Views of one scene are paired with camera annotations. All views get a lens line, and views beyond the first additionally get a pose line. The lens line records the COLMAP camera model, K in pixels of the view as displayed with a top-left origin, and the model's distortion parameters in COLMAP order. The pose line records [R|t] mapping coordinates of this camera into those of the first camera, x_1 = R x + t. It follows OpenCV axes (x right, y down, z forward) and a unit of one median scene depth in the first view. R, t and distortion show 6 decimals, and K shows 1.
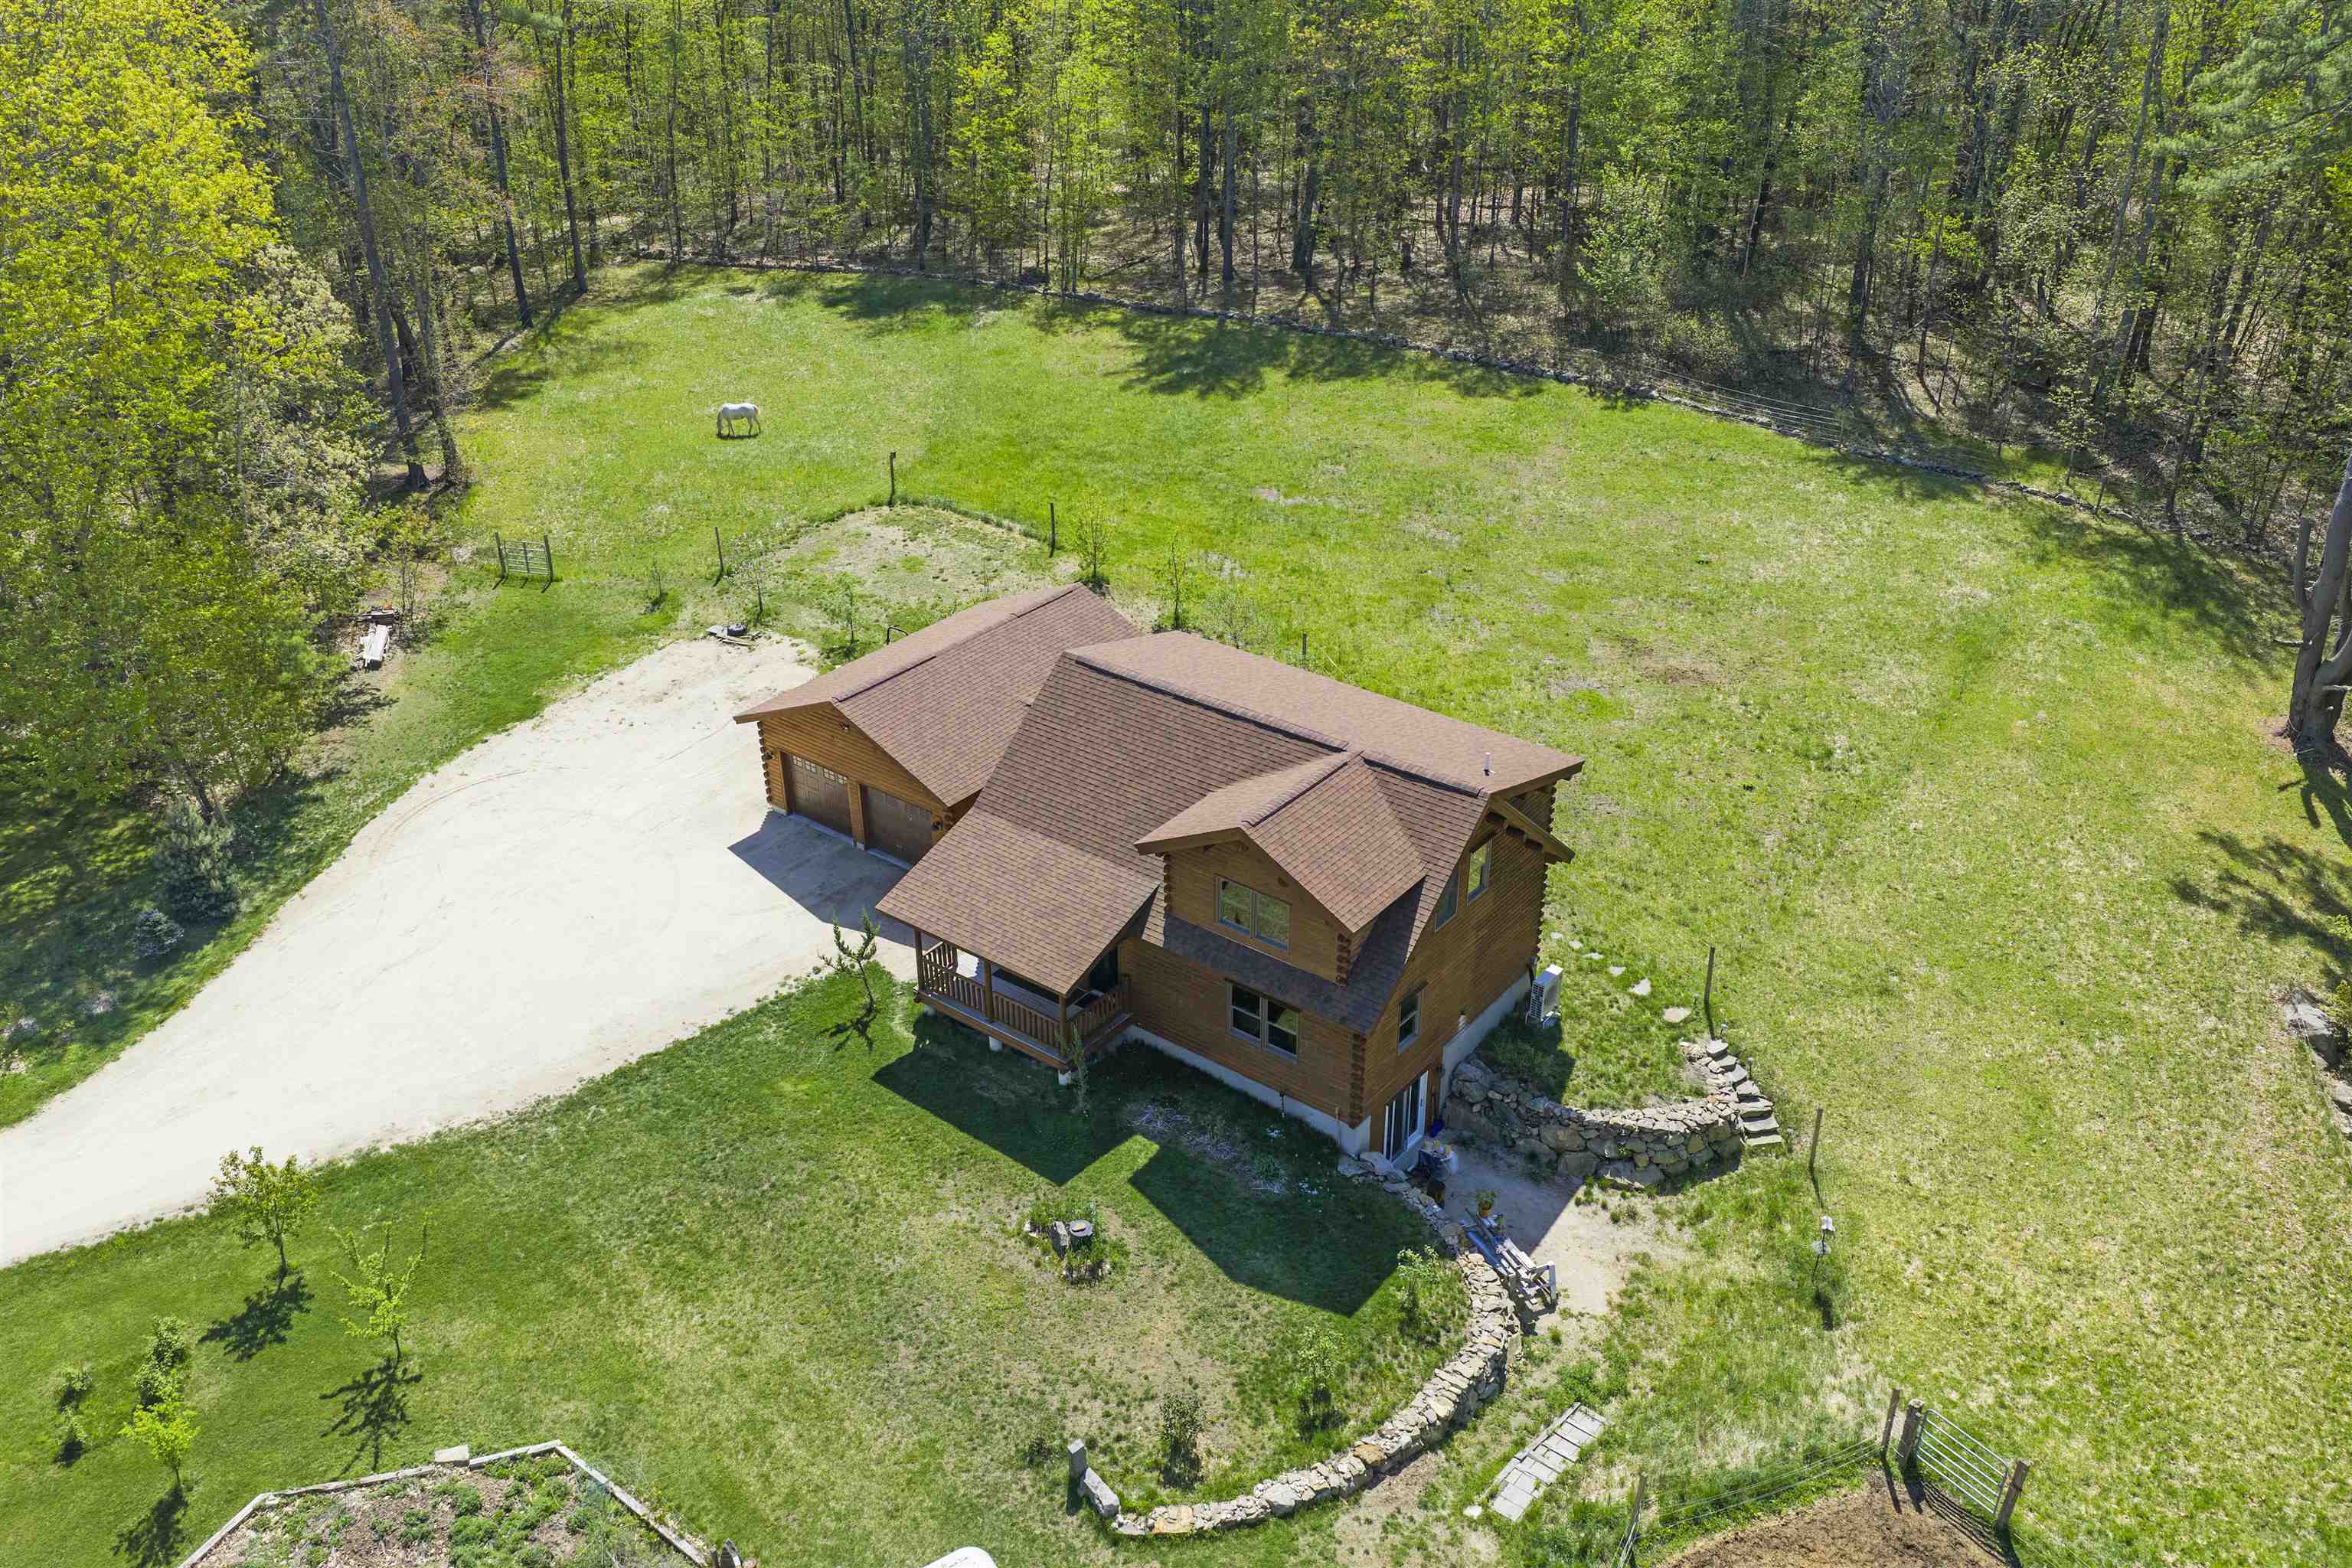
lens RADIAL K [[1927.4, 0, 1184.4], [0, 1927.4, 796.4], [0, 0, 1]] dist [0.020700, -0.014732]
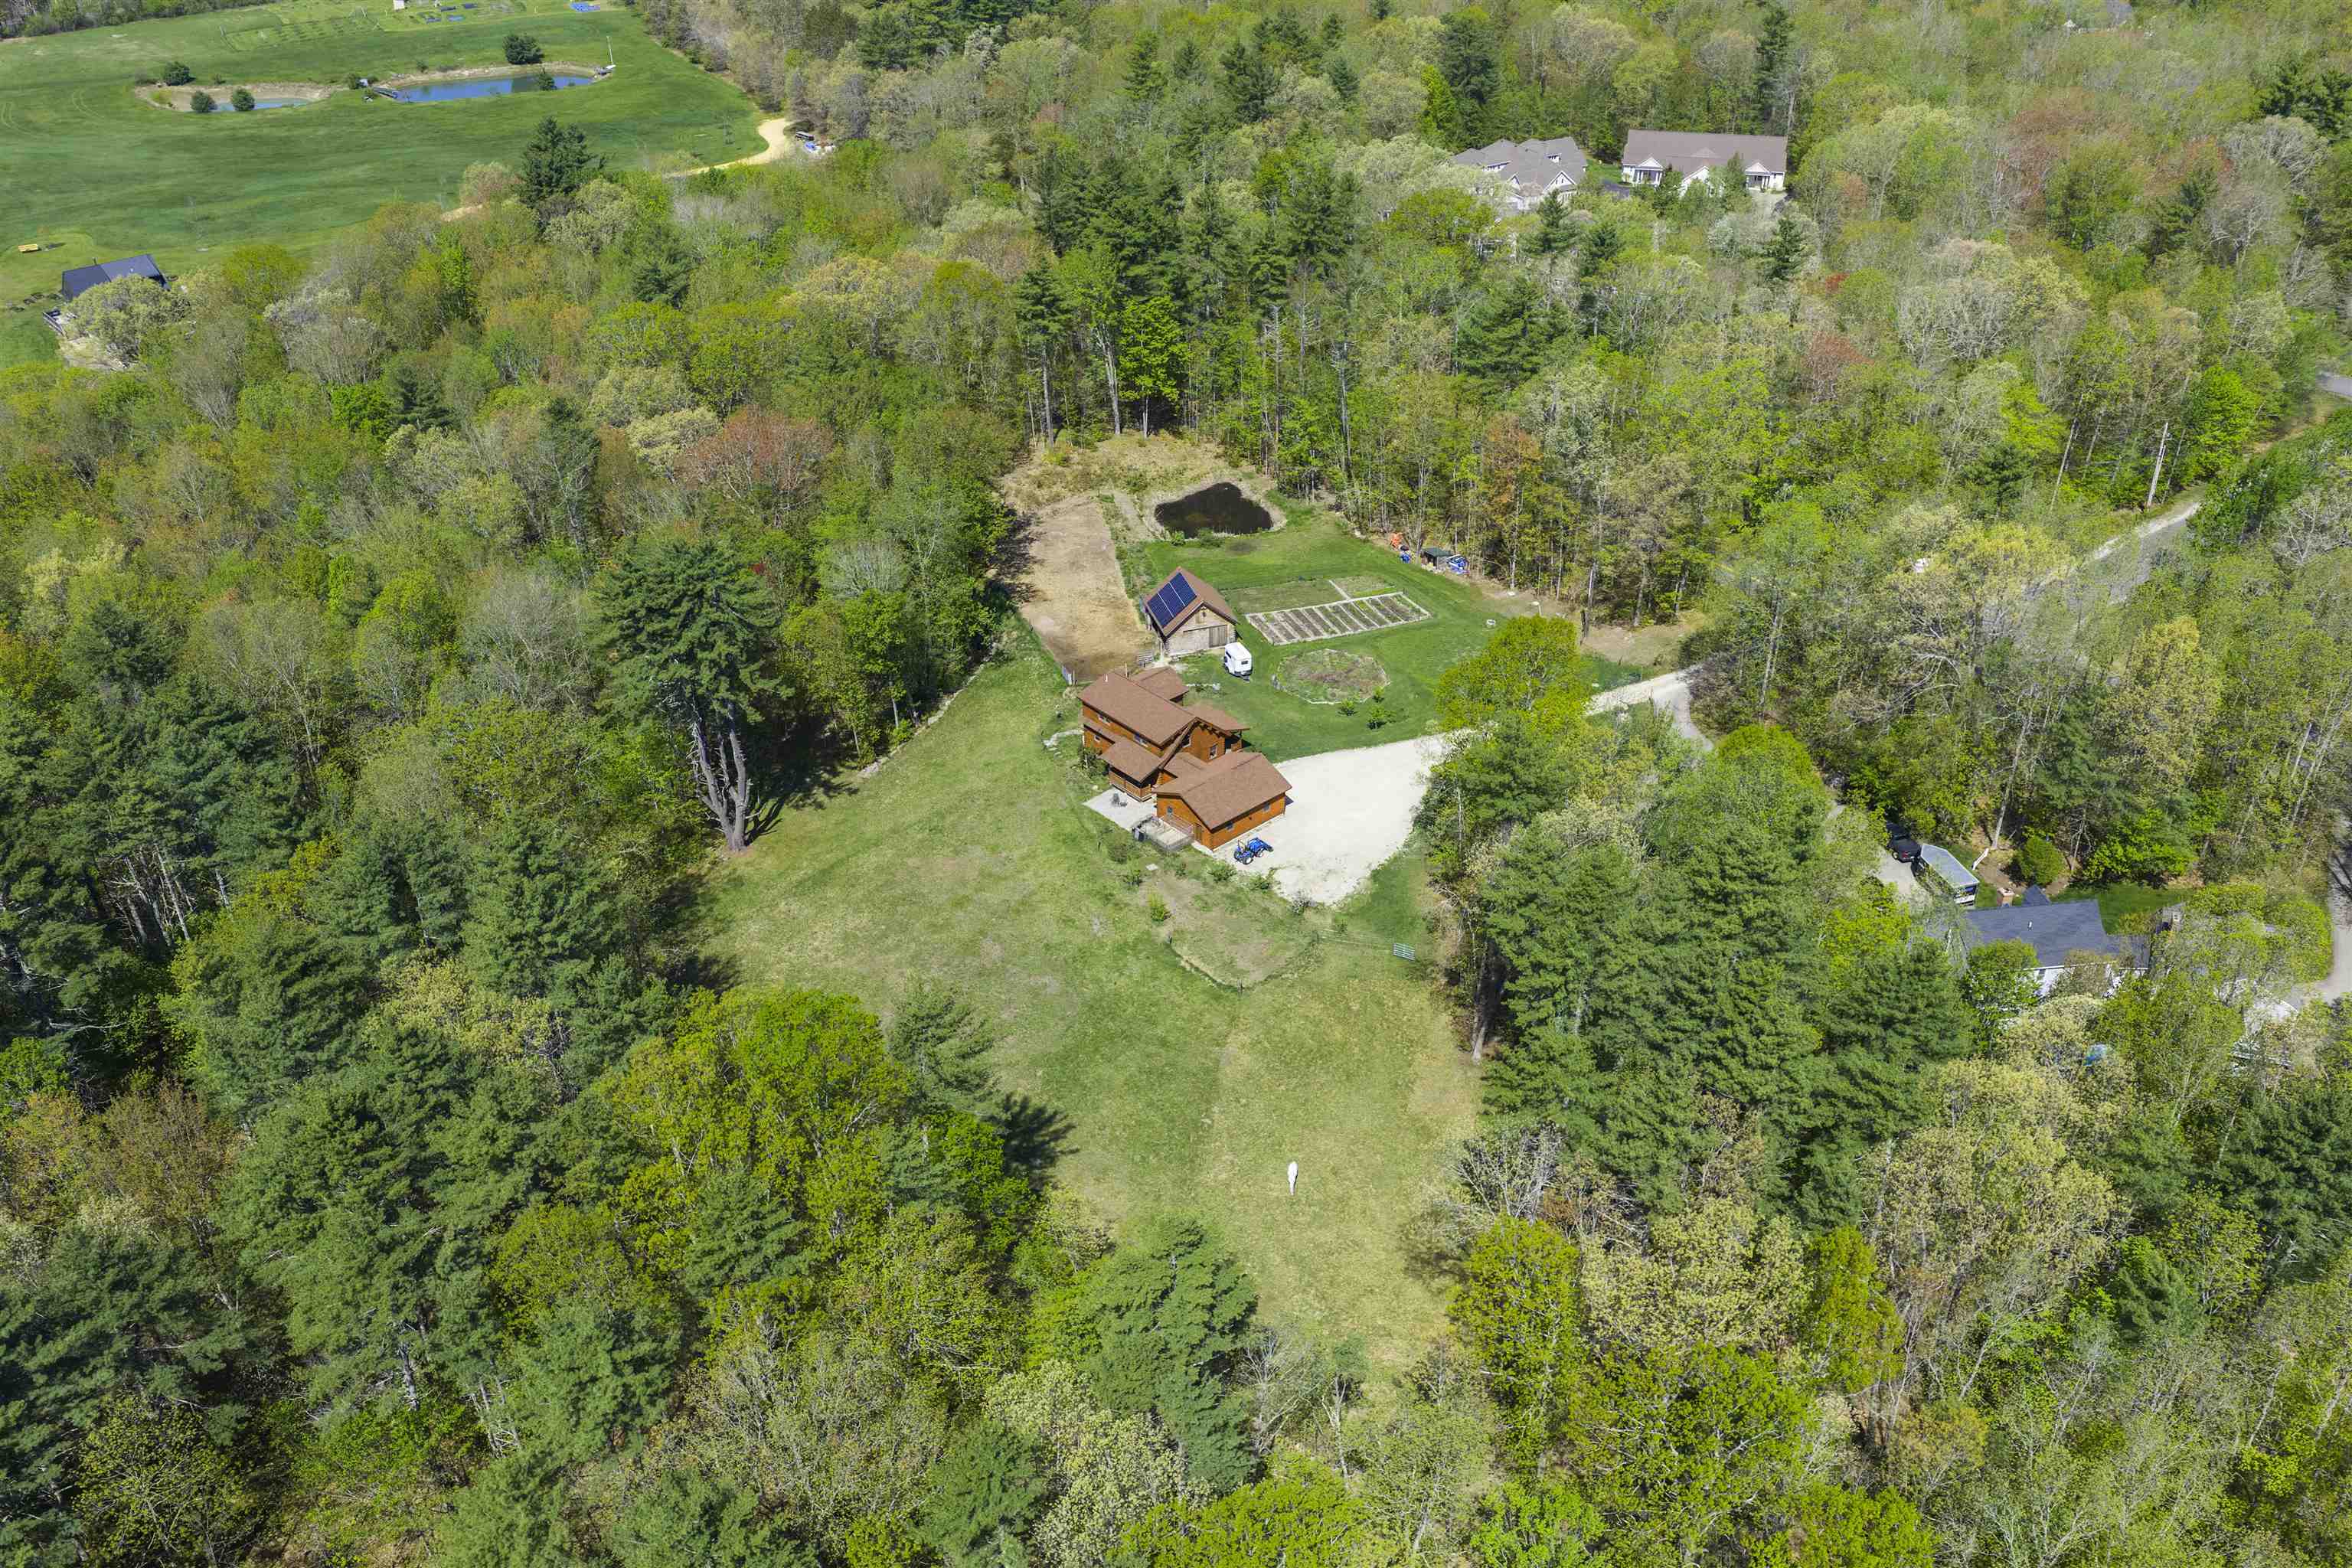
lens RADIAL K [[1927.4, 0, 1170.3], [0, 1927.4, 787.9], [0, 0, 1]] dist [0.020700, -0.014732]
pose [[-0.983376, -0.089268, 0.158124, -0.433526], [0.097536, 0.474845, 0.874648, -2.315061], [-0.153163, 0.875530, -0.458245, 2.006206]]
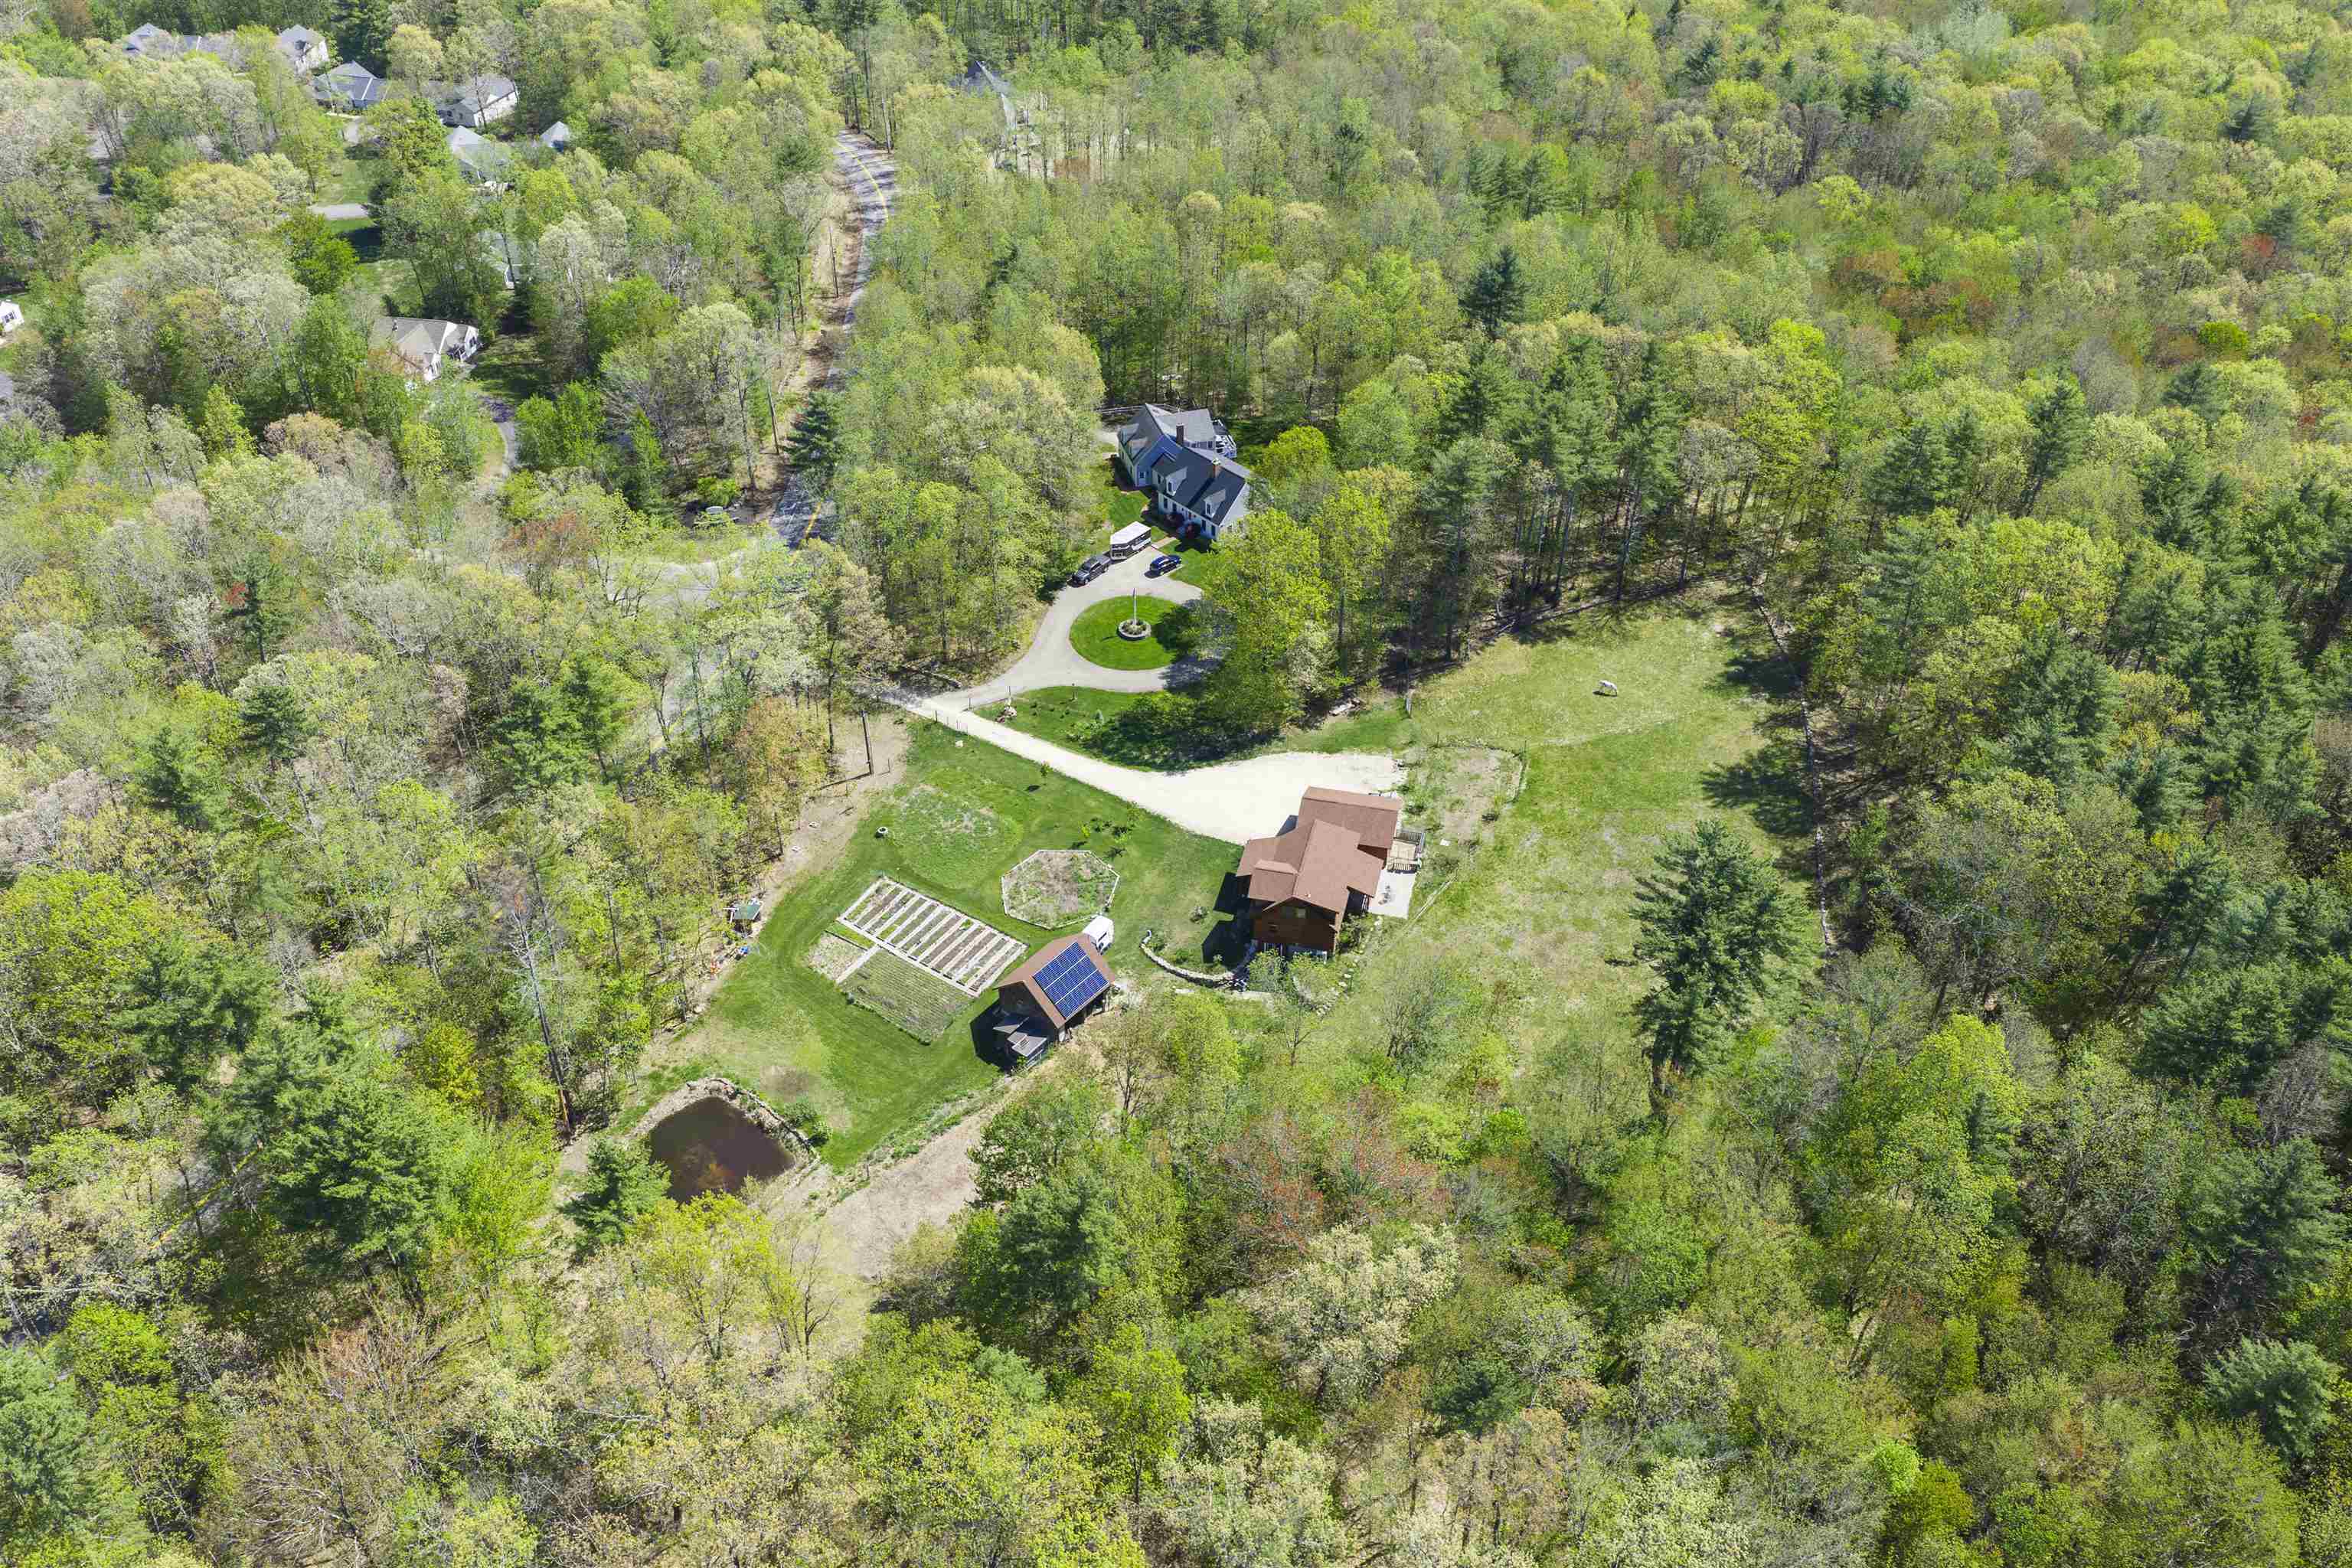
lens RADIAL K [[1927.4, 0, 1199.5], [0, 1927.4, 772.4], [0, 0, 1]] dist [0.020700, -0.014732]
pose [[0.415035, 0.550820, -0.724115, 1.909069], [-0.440554, 0.818041, 0.369759, -1.086547], [0.796026, 0.165548, 0.582182, -1.098345]]
